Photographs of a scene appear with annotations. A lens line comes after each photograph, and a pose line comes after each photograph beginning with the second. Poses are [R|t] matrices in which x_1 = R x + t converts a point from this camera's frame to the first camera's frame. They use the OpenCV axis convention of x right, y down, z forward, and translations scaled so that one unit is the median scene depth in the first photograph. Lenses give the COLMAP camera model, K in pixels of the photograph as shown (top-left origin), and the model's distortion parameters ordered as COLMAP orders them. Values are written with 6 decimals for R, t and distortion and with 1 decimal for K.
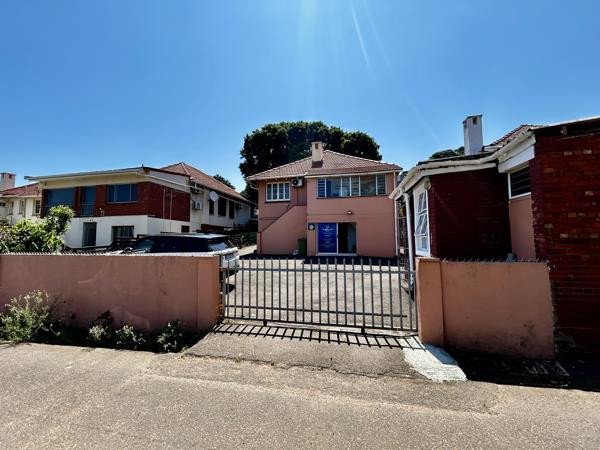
lens RADIAL K [[244.2, 0, 298.1], [0, 244.2, 223.9], [0, 0, 1]] dist [0.000394, 0.000107]
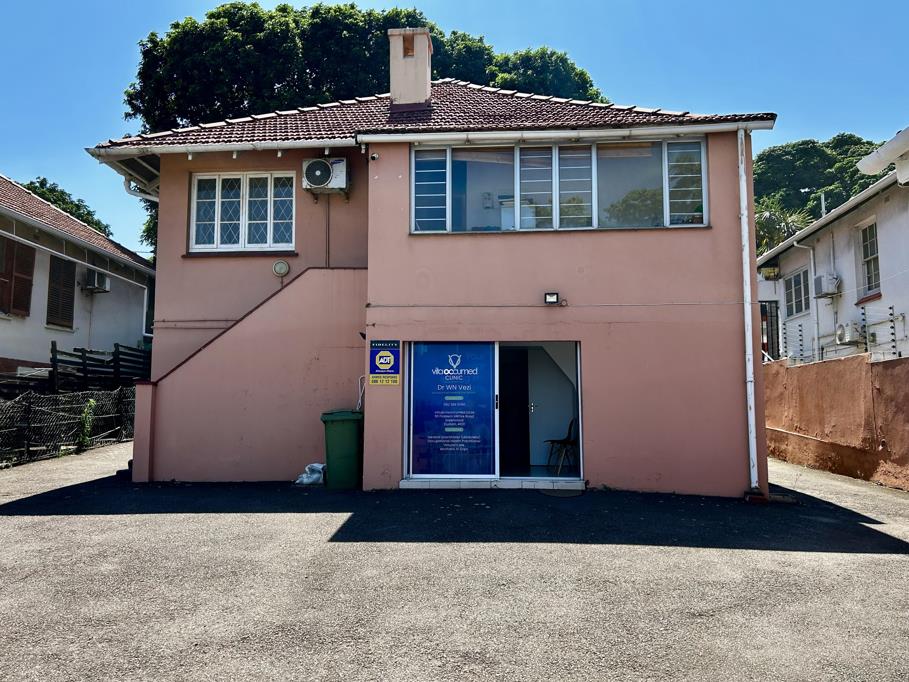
lens RADIAL K [[734.7, 0, 454.5], [0, 734.7, 341.0], [0, 0, 1]] dist [0.008693, 0.003885]
pose [[0.987413, 0.018274, 0.157101, 0.010302], [-0.012967, 0.999312, -0.034739, 0.016134], [-0.157628, 0.032265, 0.986971, 0.278518]]
